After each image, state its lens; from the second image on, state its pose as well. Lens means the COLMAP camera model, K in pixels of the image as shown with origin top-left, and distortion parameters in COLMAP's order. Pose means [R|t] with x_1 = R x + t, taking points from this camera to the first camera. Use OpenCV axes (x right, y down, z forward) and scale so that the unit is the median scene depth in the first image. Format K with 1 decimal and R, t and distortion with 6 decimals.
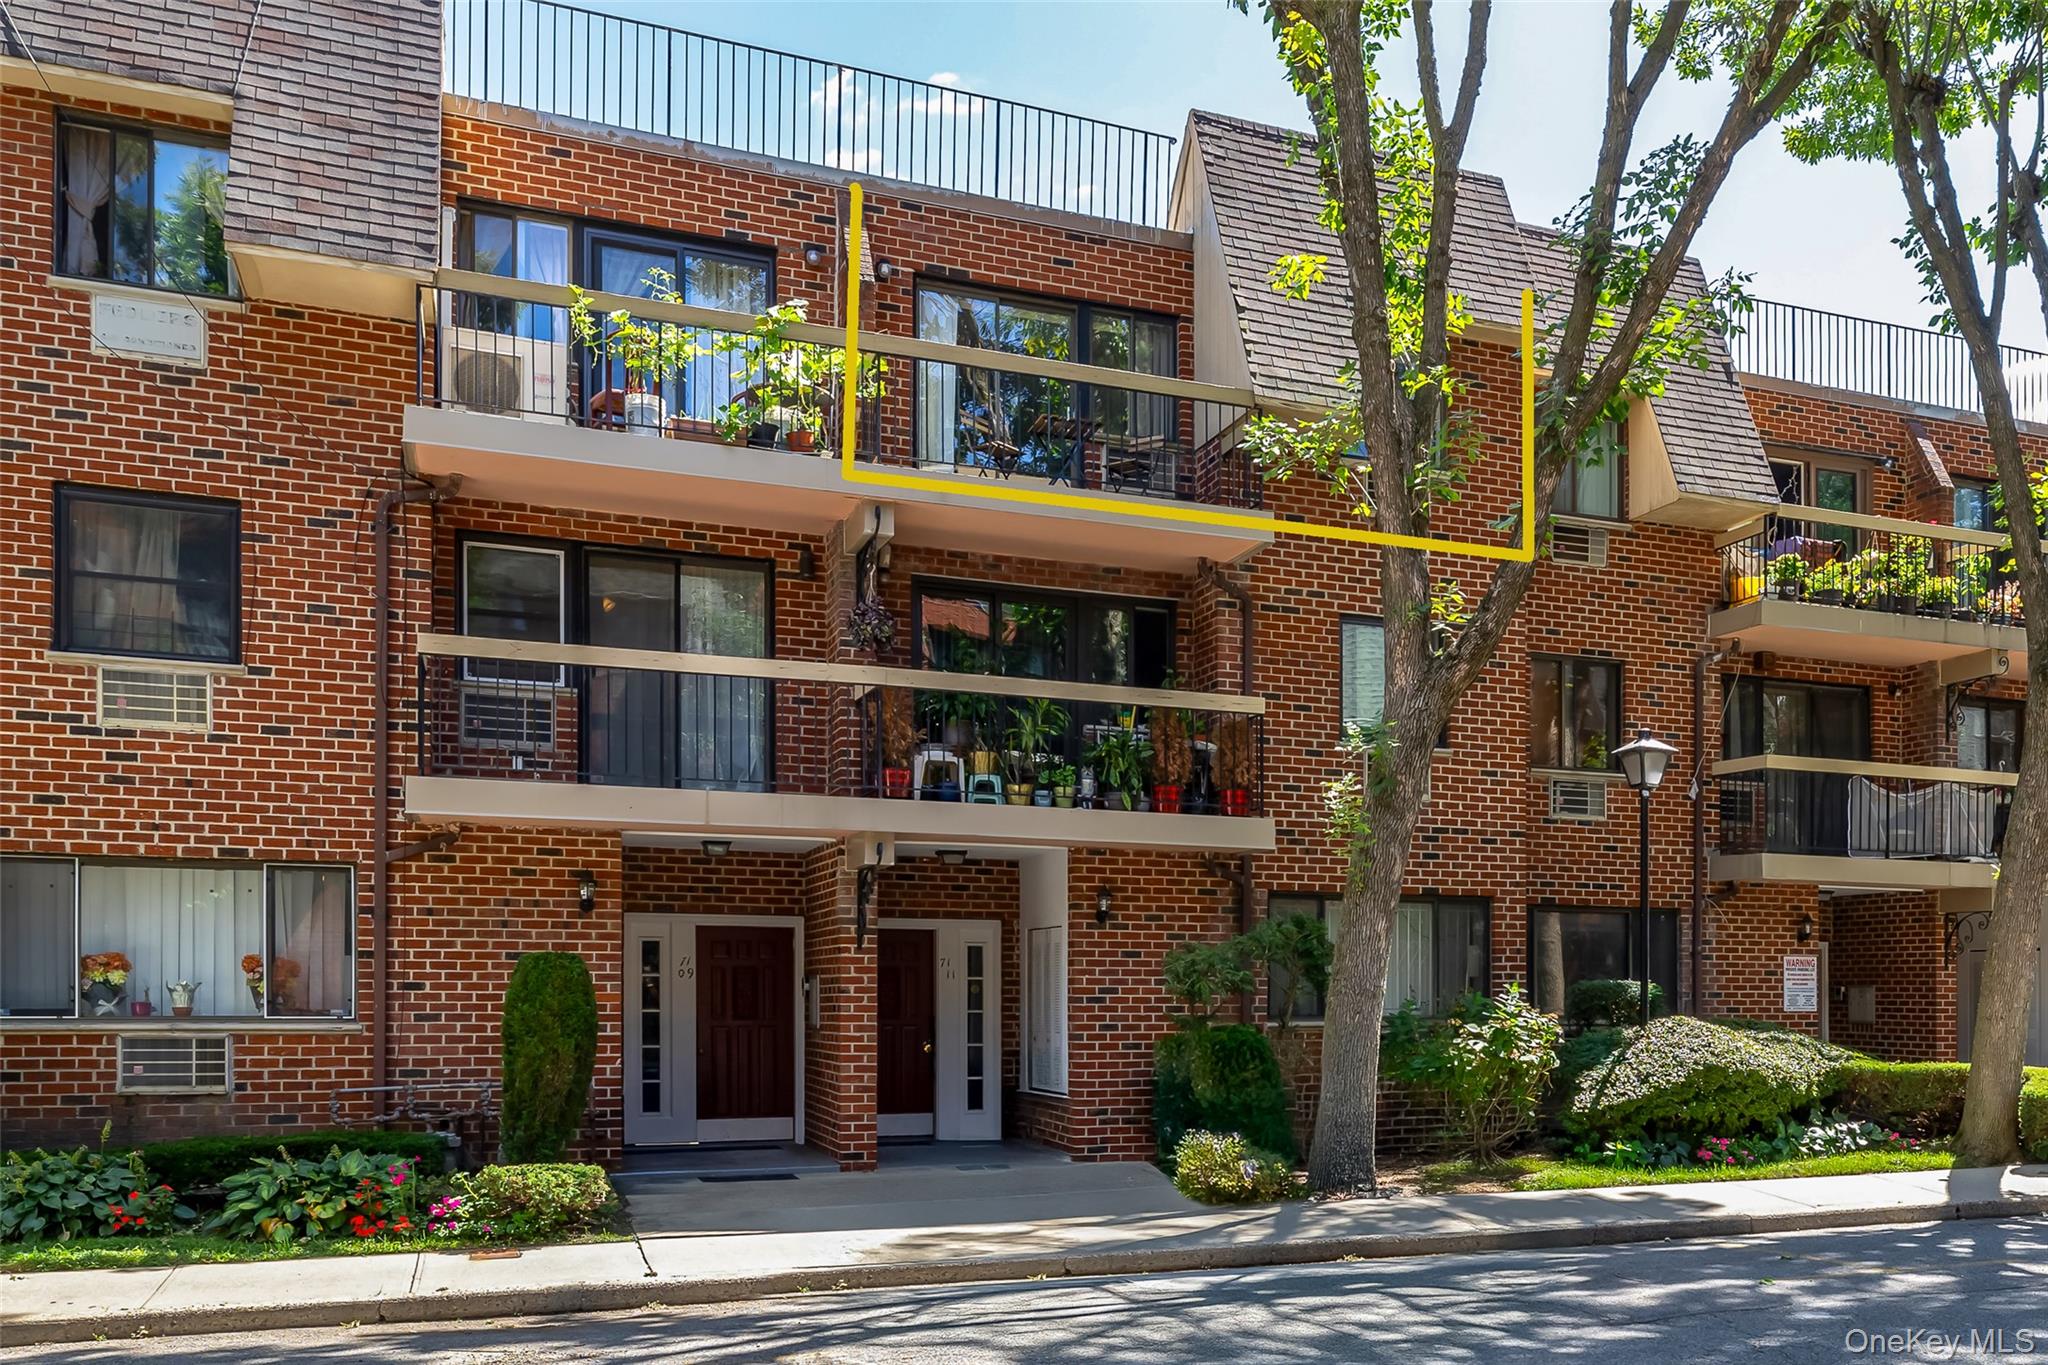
lens RADIAL K [[1195.5, 0, 1024.1], [0, 1195.5, 1026.1], [0, 0, 1]] dist [0.001228, -0.002867]
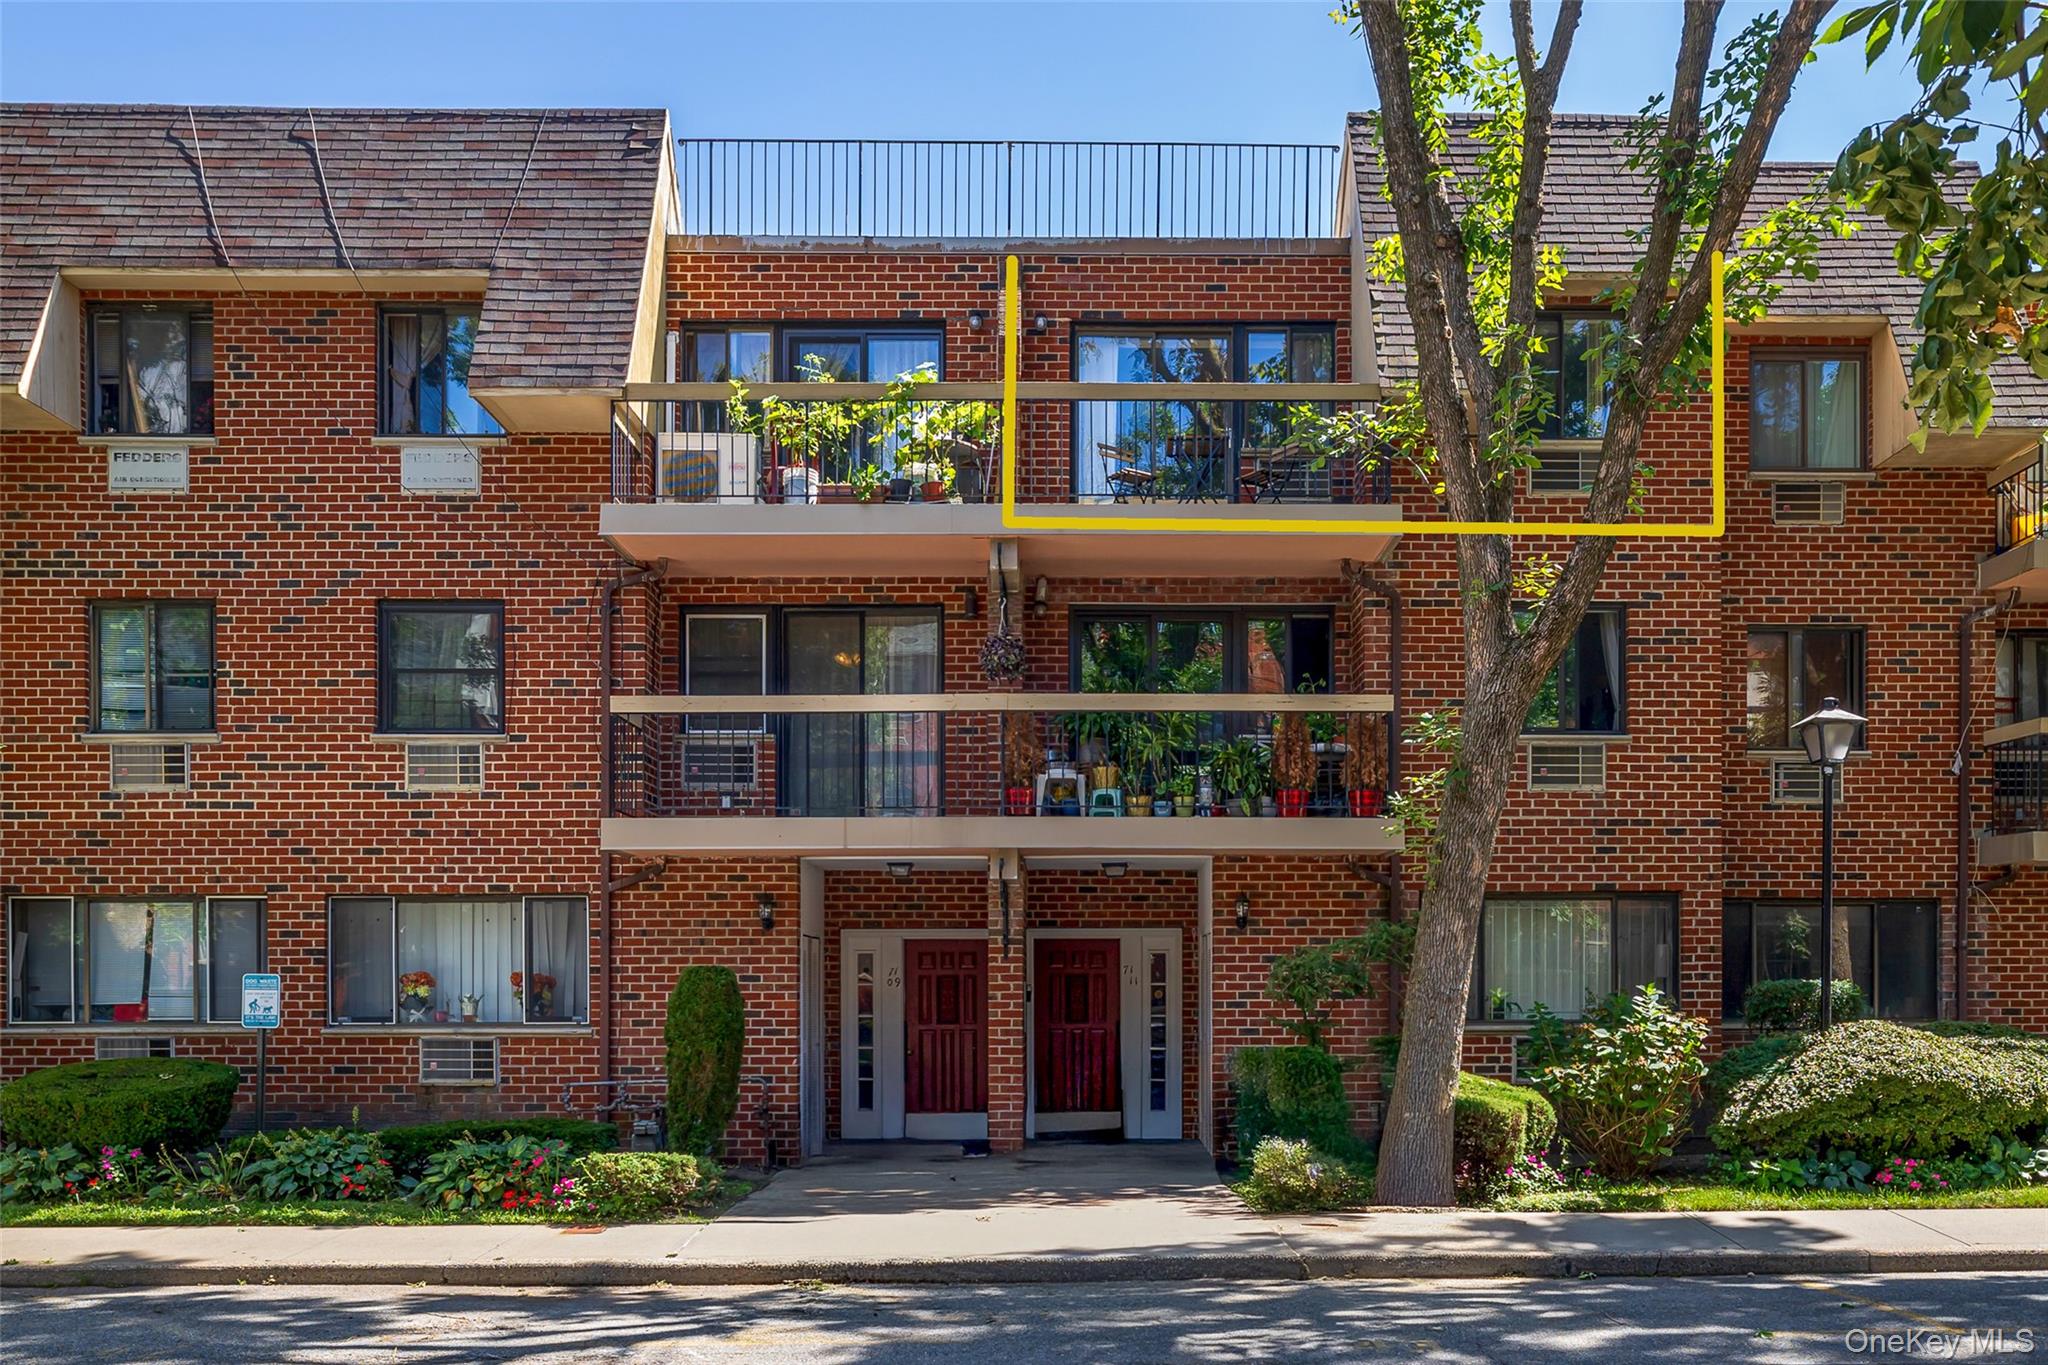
lens RADIAL K [[1105.9, 0, 1025.2], [0, 1105.9, 1036.0], [0, 0, 1]] dist [-0.021407, 0.009821]
pose [[0.965827, 0.001663, -0.259182, 0.146553], [0.000152, 0.999976, 0.006983, -0.001967], [0.259187, -0.006784, 0.965803, 0.050941]]
